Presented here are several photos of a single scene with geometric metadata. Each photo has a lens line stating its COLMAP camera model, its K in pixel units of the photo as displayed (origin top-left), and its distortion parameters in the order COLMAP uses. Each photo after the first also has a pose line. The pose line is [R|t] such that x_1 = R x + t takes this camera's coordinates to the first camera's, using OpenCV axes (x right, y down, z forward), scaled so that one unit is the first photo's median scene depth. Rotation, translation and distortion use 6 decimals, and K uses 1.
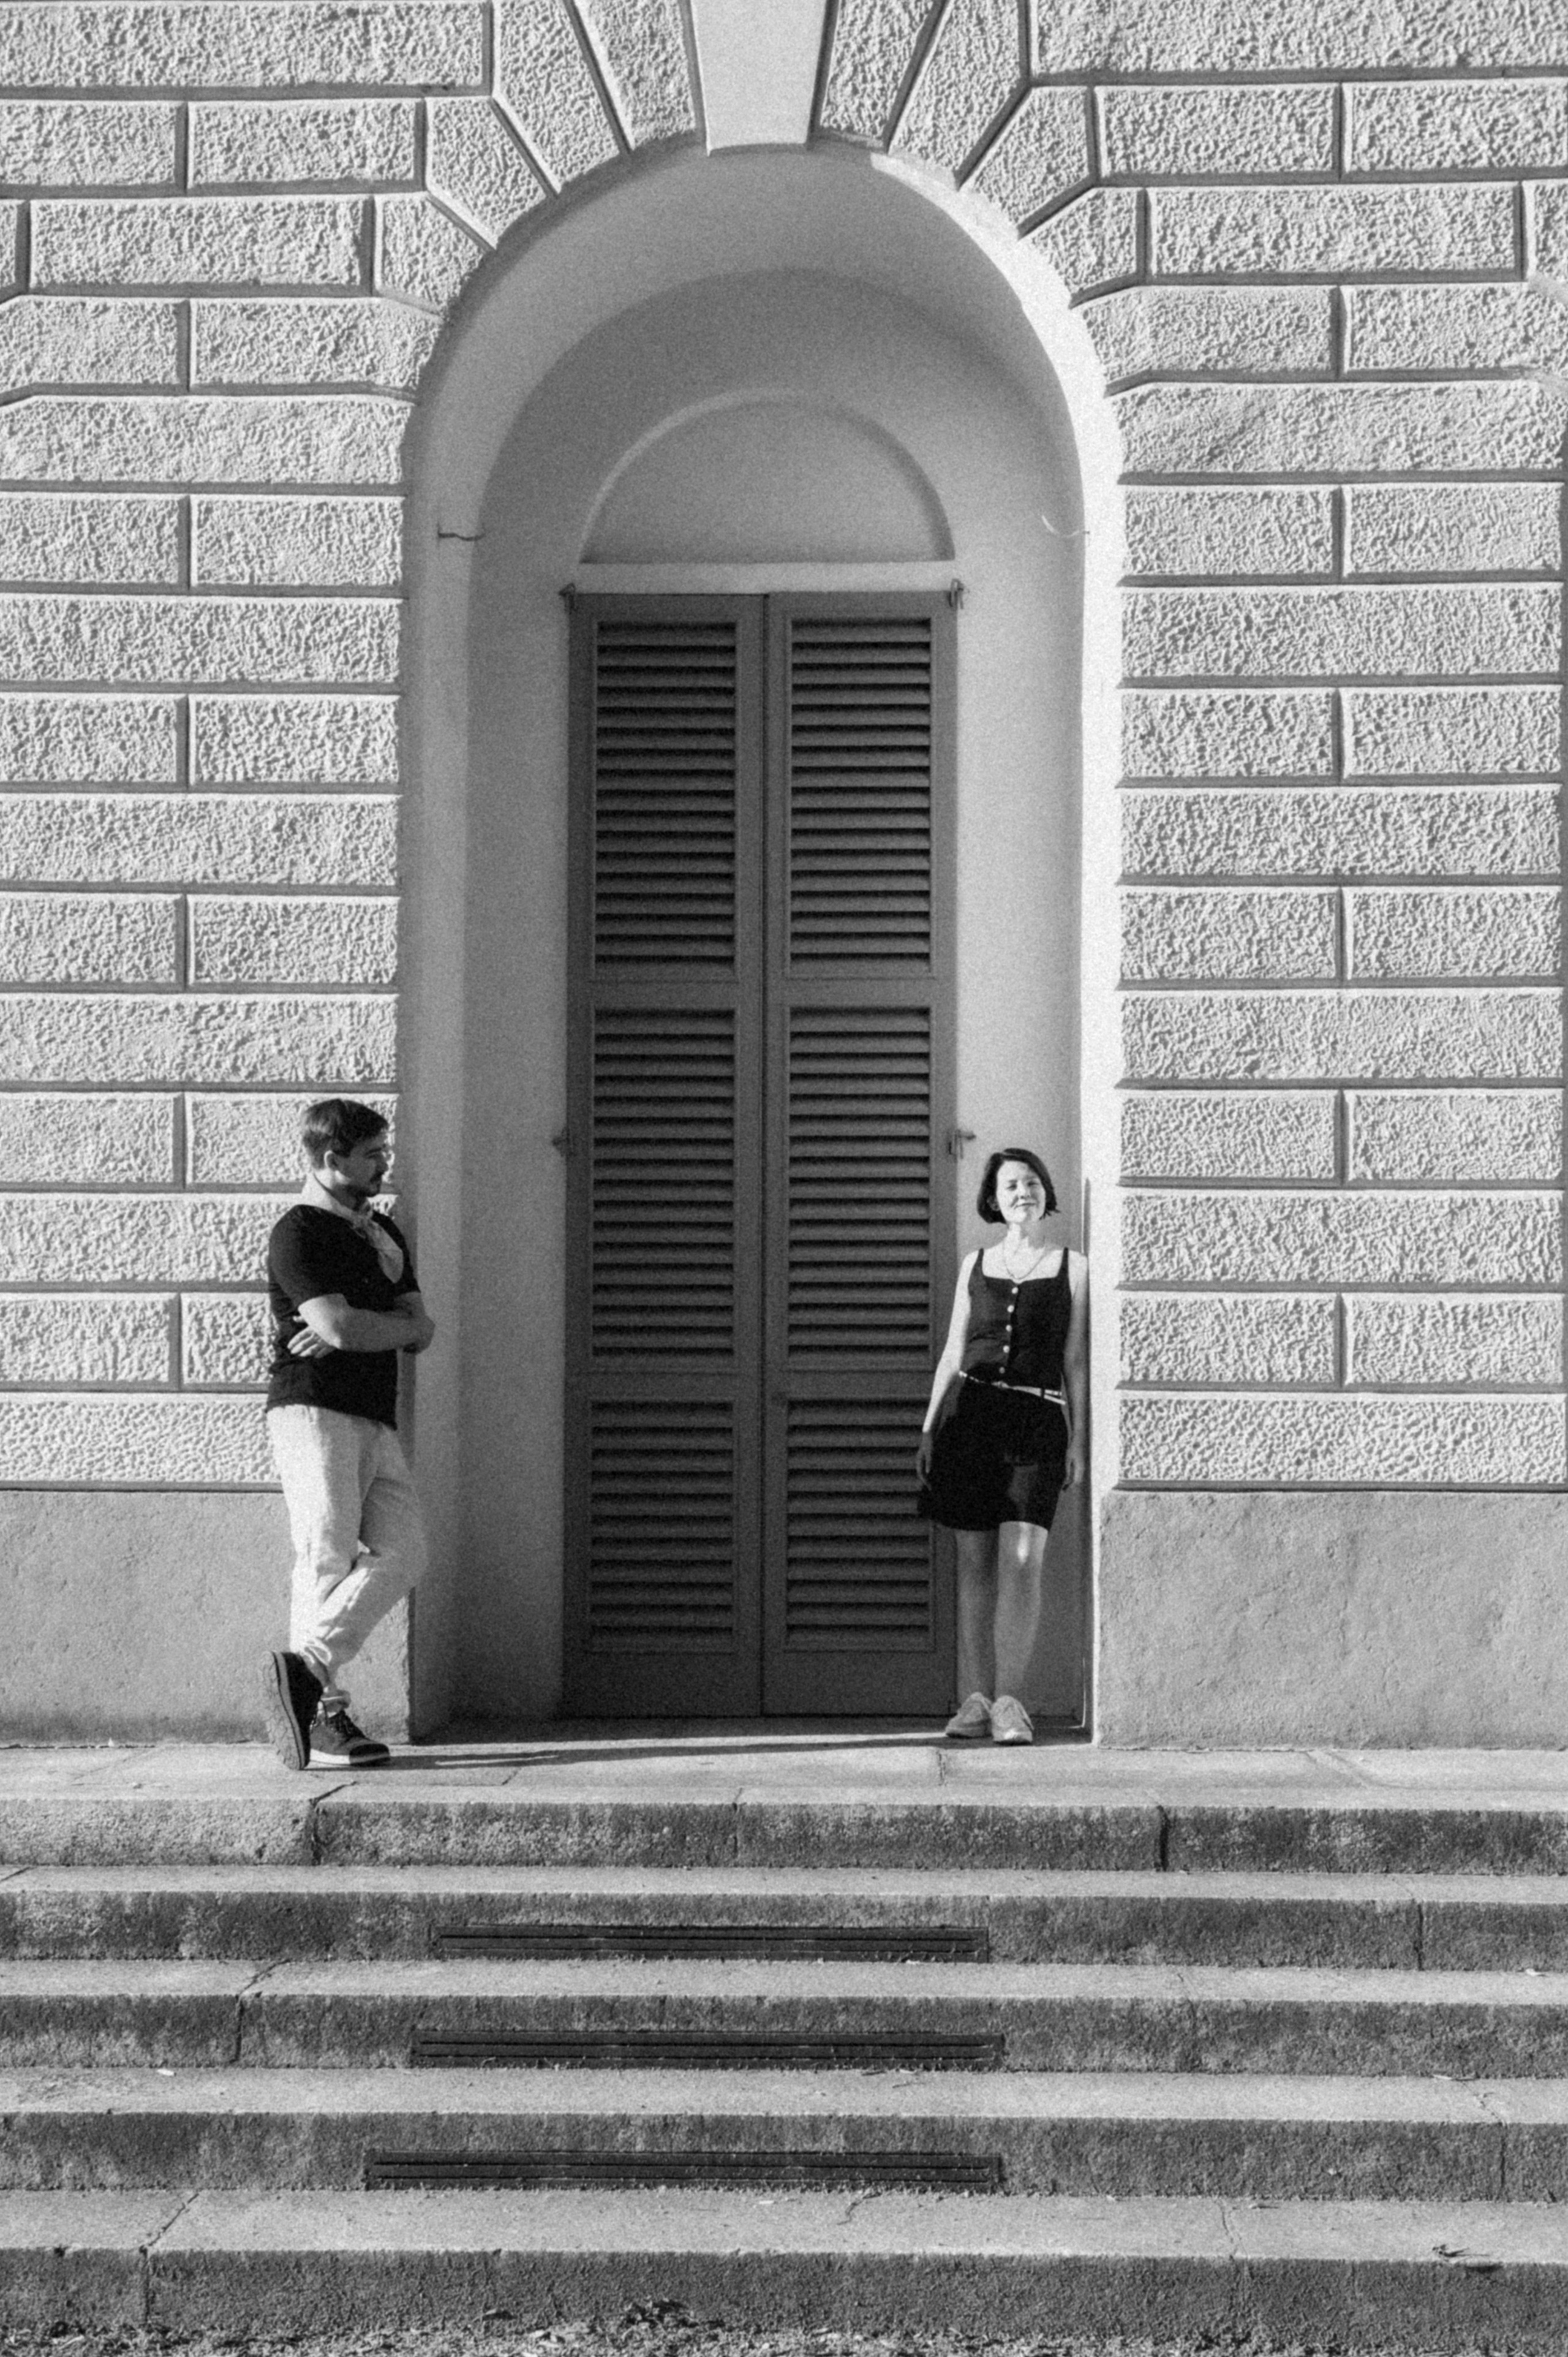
lens RADIAL K [[2328.4, 0, 782.5], [0, 2328.4, 1180.6], [0, 0, 1]] dist [0.043450, 0.000000]
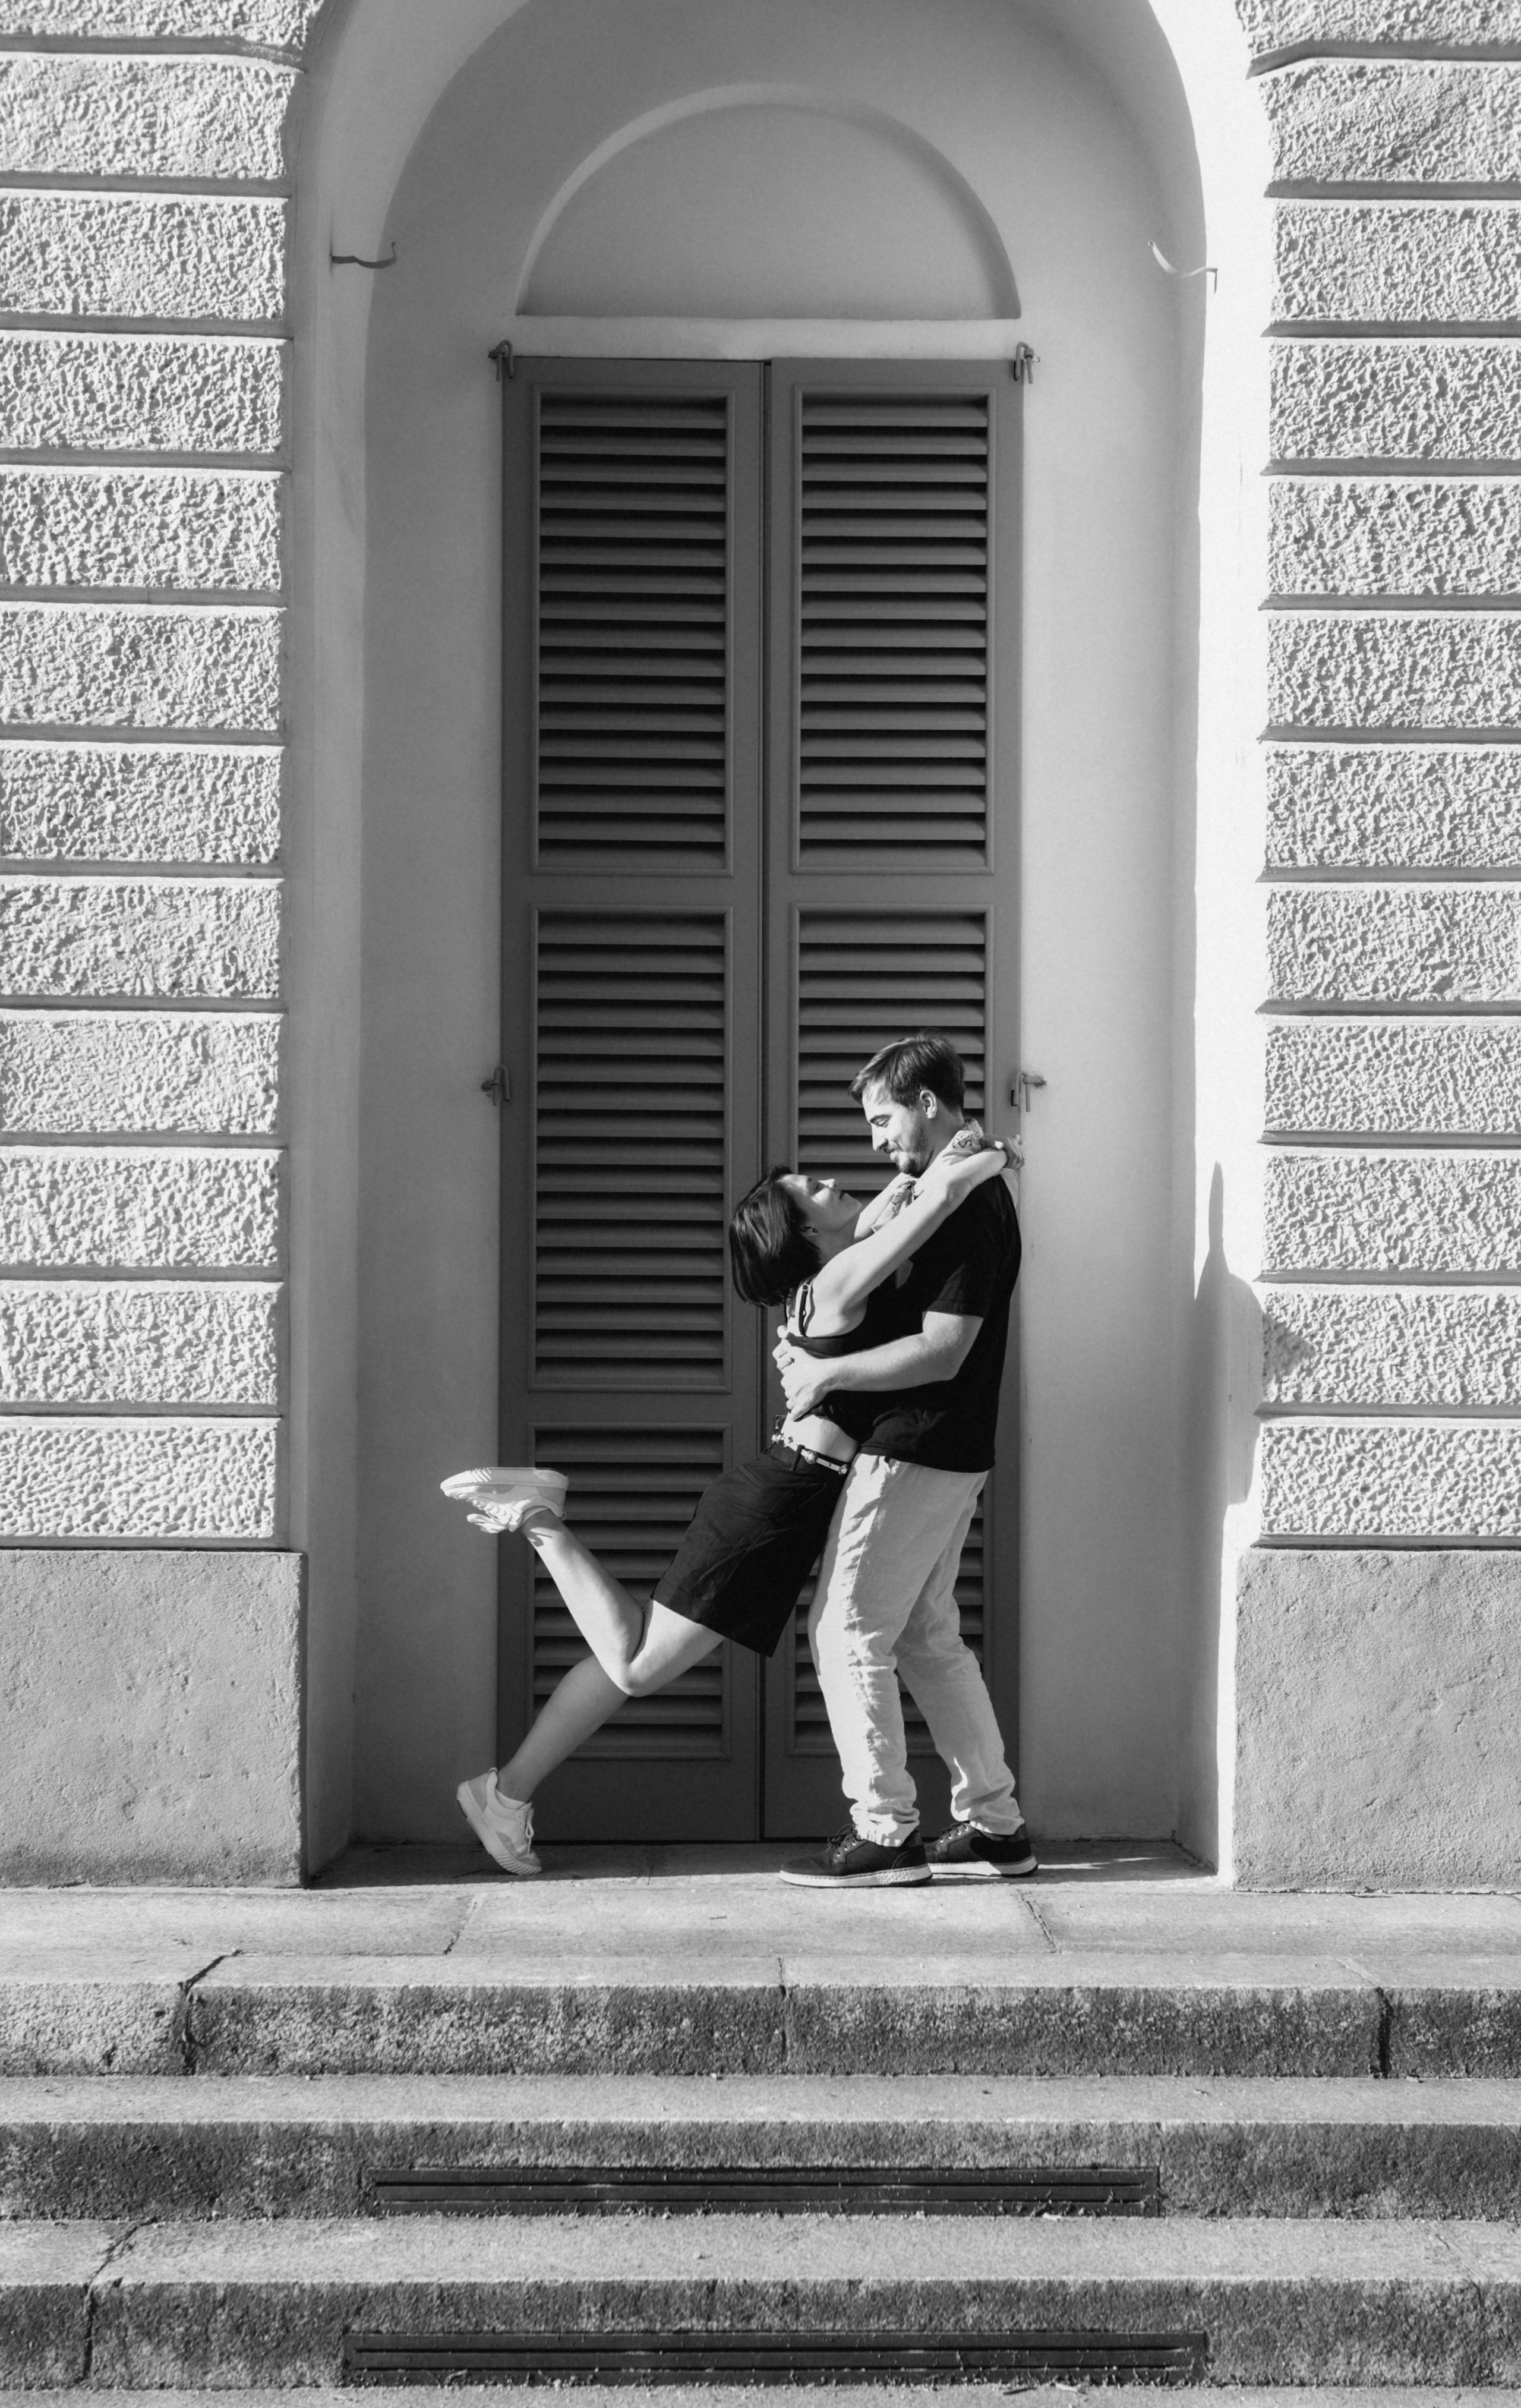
lens RADIAL K [[2535.2, 0, 782.1], [0, 2535.2, 1283.5], [0, 0, 1]] dist [0.045534, 0.000000]
pose [[0.997903, 0.005974, 0.064456, -0.060938], [-0.008321, 0.999310, 0.036210, 0.018831], [-0.064195, -0.036670, 0.997263, 0.191533]]
